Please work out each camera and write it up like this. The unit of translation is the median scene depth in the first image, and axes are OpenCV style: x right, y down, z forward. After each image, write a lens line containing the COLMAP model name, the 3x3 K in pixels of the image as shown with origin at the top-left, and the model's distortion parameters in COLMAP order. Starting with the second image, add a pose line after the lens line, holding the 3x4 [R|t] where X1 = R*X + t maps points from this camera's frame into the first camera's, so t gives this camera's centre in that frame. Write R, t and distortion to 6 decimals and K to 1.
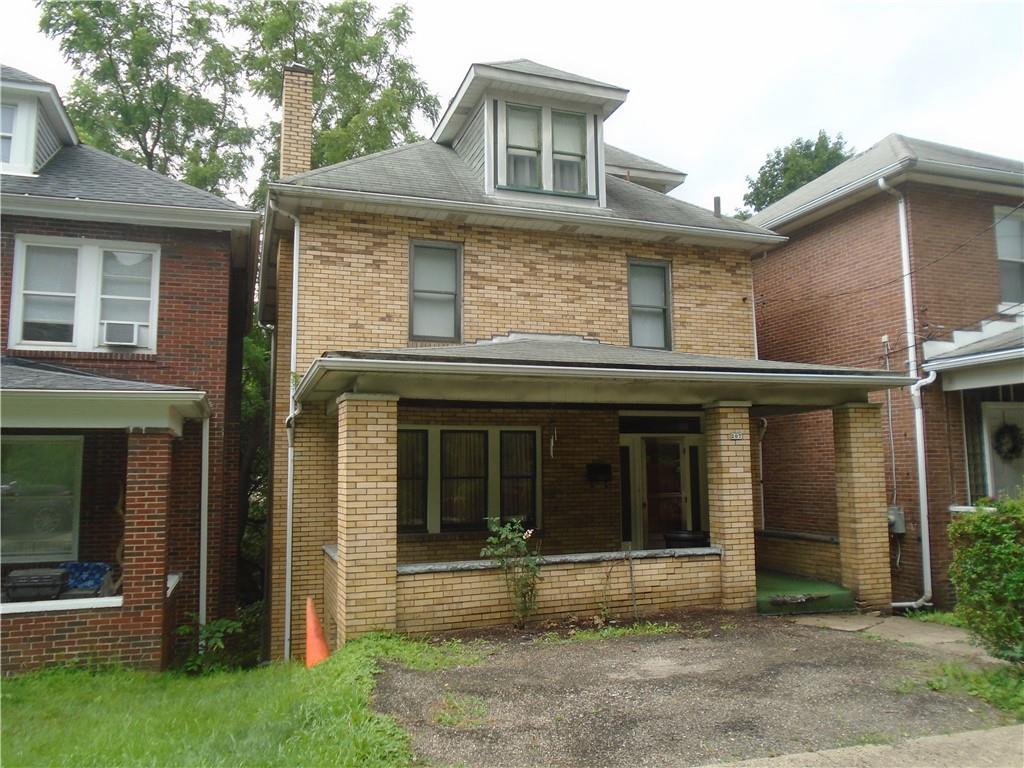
lens RADIAL K [[769.6, 0, 512.4], [0, 769.6, 385.4], [0, 0, 1]] dist [-0.023945, 0.016845]
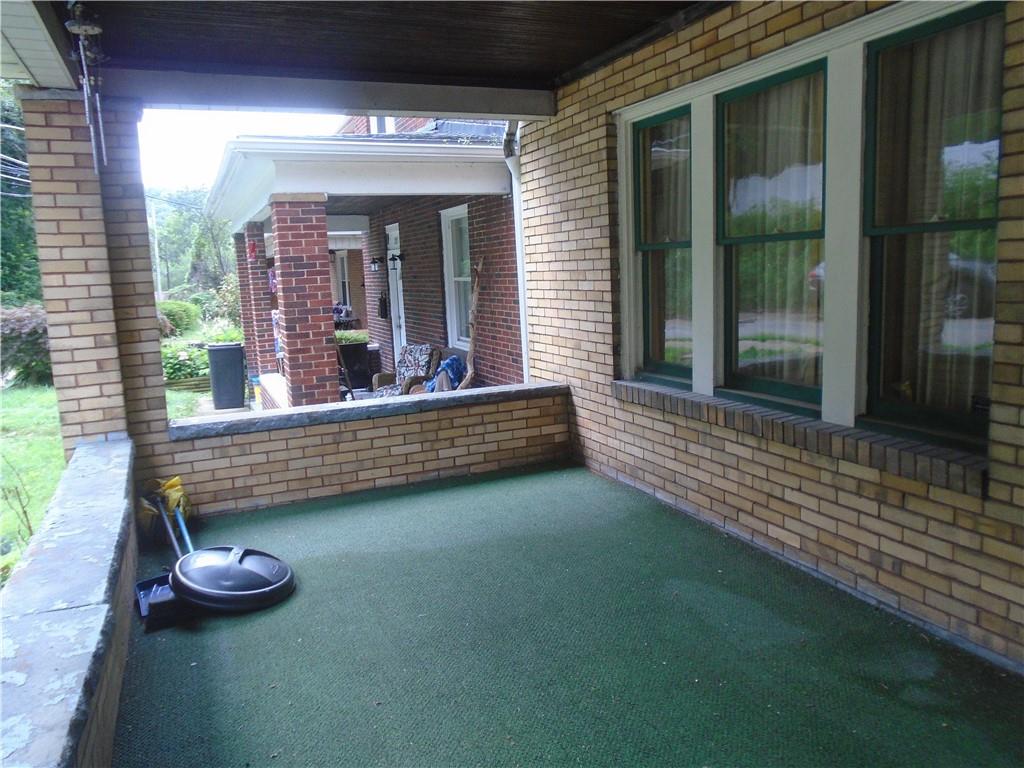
lens RADIAL K [[769.6, 0, 512.9], [0, 769.6, 385.8], [0, 0, 1]] dist [-0.023945, 0.016845]
pose [[0.073074, 0.161934, -0.984092, 0.251133], [0.154677, 0.972951, 0.171586, 0.111985], [0.985259, -0.164755, 0.046050, 0.898164]]
